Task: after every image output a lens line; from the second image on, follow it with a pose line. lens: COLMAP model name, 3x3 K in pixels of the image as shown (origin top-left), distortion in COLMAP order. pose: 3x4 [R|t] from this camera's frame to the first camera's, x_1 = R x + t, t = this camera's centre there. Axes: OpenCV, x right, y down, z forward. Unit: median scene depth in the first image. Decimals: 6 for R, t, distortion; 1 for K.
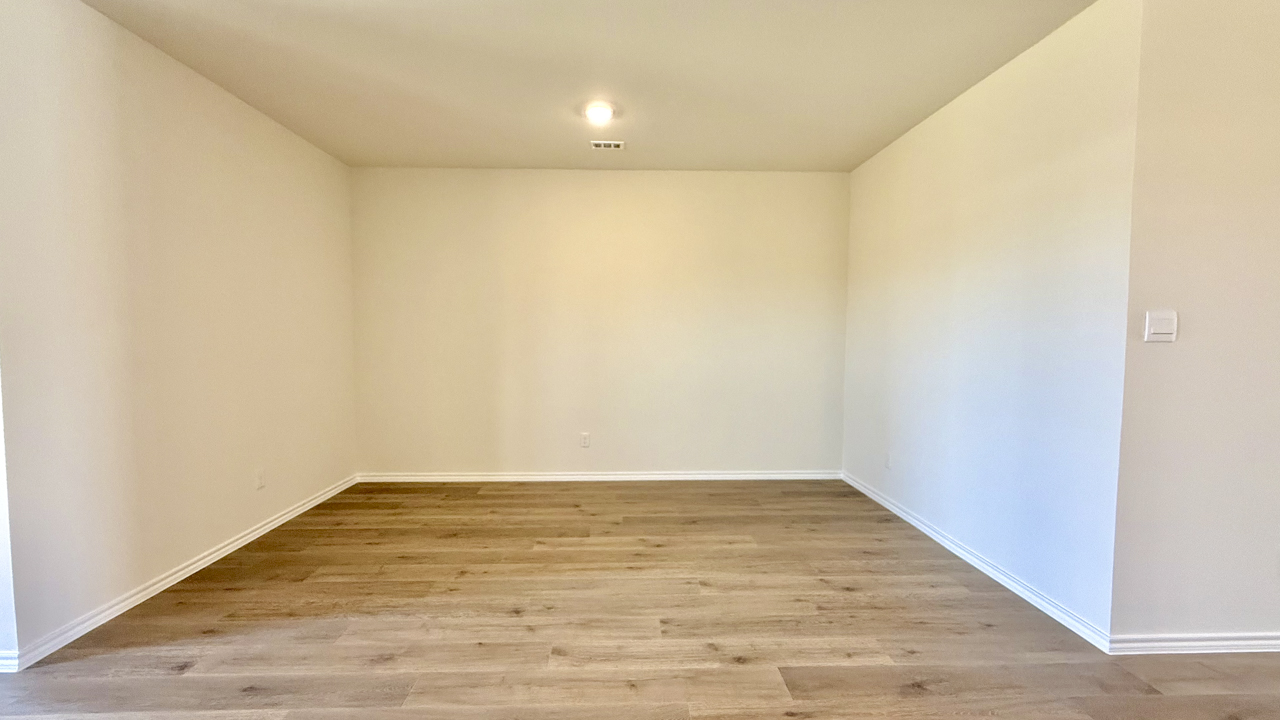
lens RADIAL K [[500.1, 0, 640.0], [0, 500.1, 360.0], [0, 0, 1]] dist [-0.000469, -0.000056]
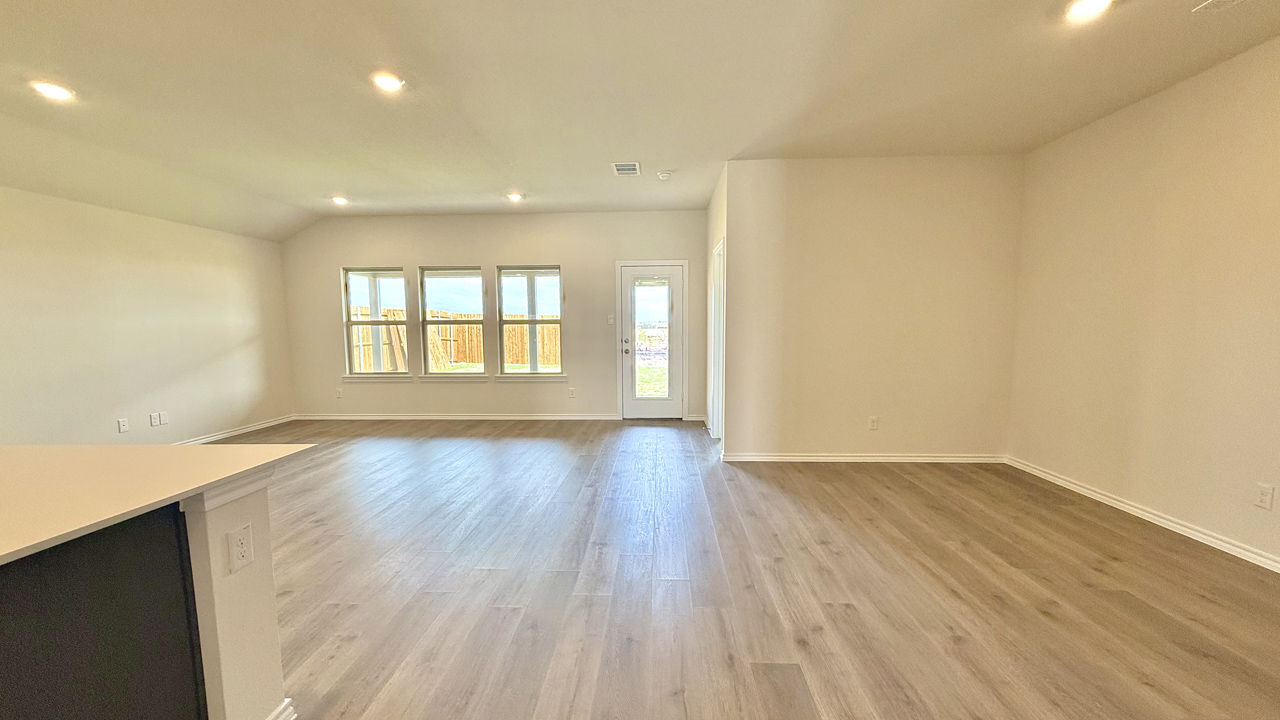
lens RADIAL K [[520.8, 0, 639.6], [0, 520.8, 383.9], [0, 0, 1]] dist [-0.000500, 0.000044]
pose [[-0.067444, 0.108907, -0.991761, 0.835224], [-0.043324, 0.992767, 0.111963, -0.003296], [0.996782, 0.050519, -0.062238, 0.509089]]
